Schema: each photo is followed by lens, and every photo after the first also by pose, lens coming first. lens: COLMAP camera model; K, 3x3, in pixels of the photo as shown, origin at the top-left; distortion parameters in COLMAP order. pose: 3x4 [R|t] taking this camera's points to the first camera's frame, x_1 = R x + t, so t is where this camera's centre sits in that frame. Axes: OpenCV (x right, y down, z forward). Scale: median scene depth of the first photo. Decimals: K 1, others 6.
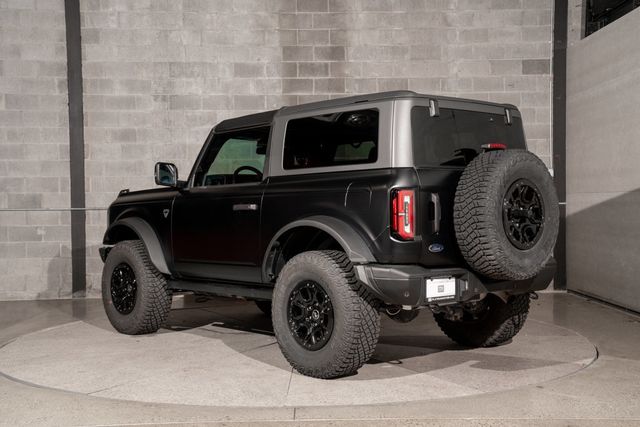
lens RADIAL K [[867.8, 0, 320.0], [0, 867.8, 213.5], [0, 0, 1]] dist [0.217807, 0.072018]
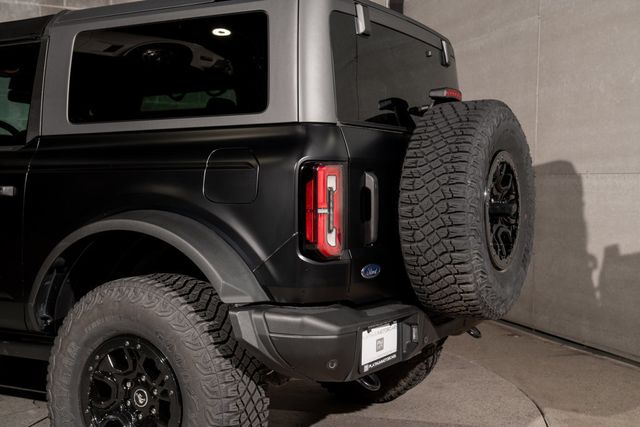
lens RADIAL K [[793.0, 0, 320.0], [0, 793.0, 213.5], [0, 0, 1]] dist [0.118777, 0.029959]
pose [[0.952788, 0.001287, 0.303632, -0.051126], [-0.009972, 0.999584, 0.027056, -0.010289], [-0.303471, -0.028806, 0.952405, 0.526841]]
